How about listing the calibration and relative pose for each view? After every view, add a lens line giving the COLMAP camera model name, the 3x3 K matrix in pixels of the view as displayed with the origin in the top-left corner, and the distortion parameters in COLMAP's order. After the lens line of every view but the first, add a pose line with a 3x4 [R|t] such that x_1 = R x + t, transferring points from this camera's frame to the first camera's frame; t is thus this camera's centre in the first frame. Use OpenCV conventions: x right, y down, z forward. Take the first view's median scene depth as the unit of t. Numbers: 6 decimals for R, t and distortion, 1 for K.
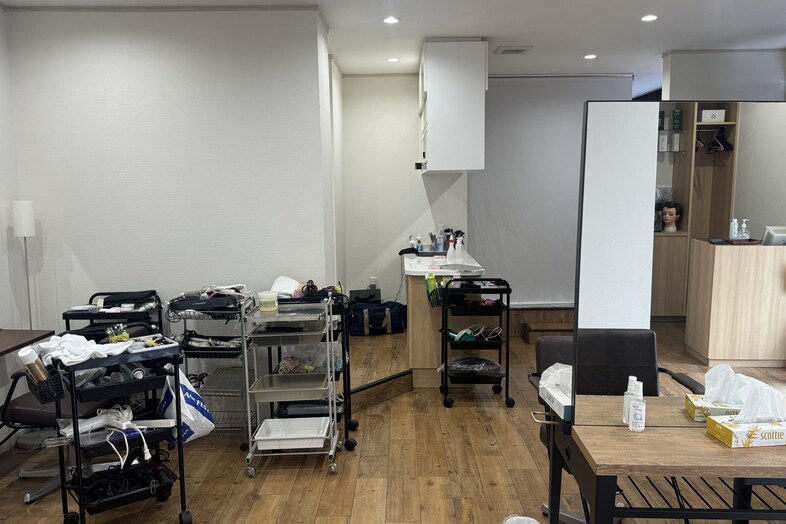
lens RADIAL K [[646.1, 0, 393.0], [0, 646.1, 262.0], [0, 0, 1]] dist [0.115071, -0.189072]
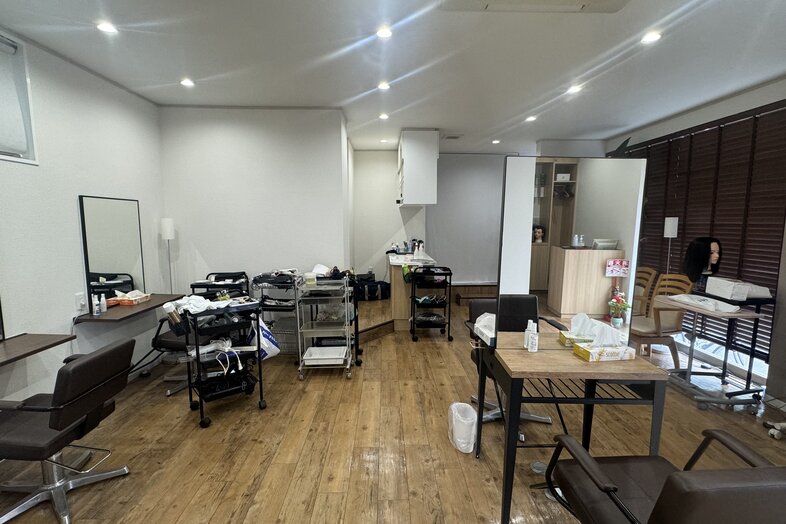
lens RADIAL K [[369.5, 0, 390.7], [0, 369.5, 261.3], [0, 0, 1]] dist [-0.001828, 0.000023]
pose [[0.999519, 0.008658, 0.029764, -0.012631], [-0.008728, 0.999959, 0.002220, 0.011436], [-0.029744, -0.002479, 0.999554, 0.027172]]
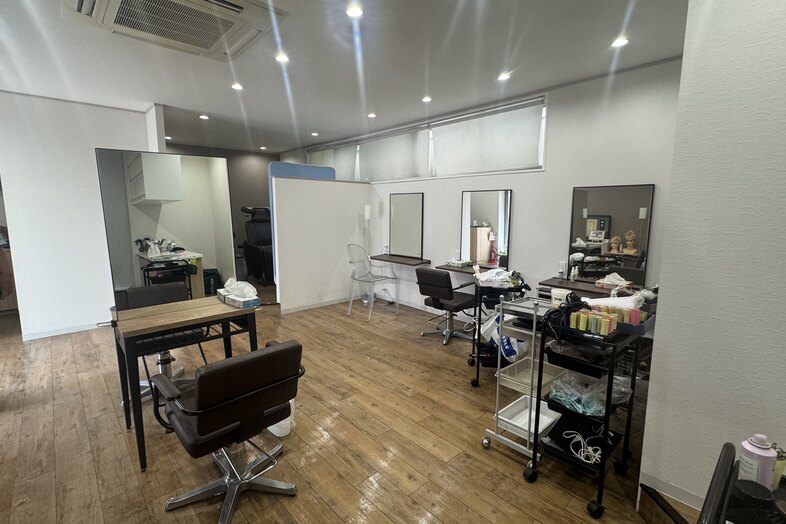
lens RADIAL K [[369.5, 0, 390.7], [0, 369.5, 261.3], [0, 0, 1]] dist [-0.001828, 0.000023]
pose [[-0.726758, 0.106912, -0.678523, 0.405034], [-0.067494, 0.971918, 0.225433, -0.114301], [0.683570, 0.209632, -0.699133, 1.204120]]
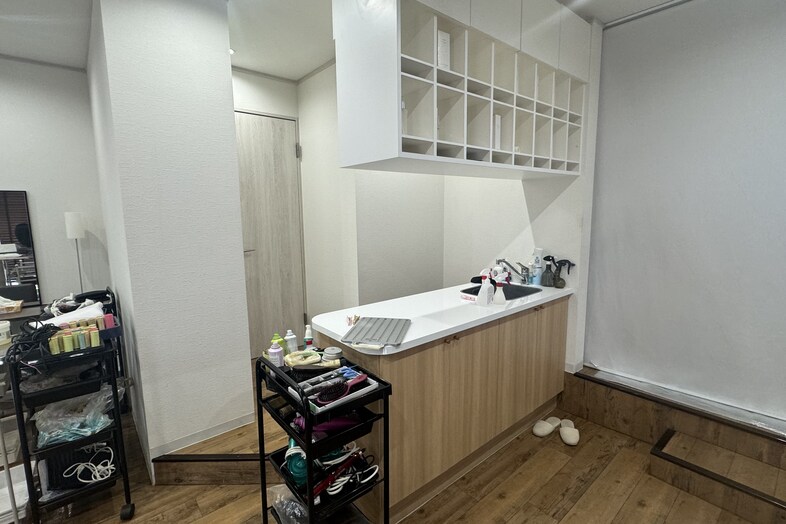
lens RADIAL K [[369.5, 0, 390.7], [0, 369.5, 261.3], [0, 0, 1]] dist [-0.001828, 0.000023]
pose [[0.653407, 0.109652, -0.749023, 0.480846], [-0.080095, 0.993914, 0.075632, -0.108562], [0.752758, 0.010575, 0.658213, 1.056969]]
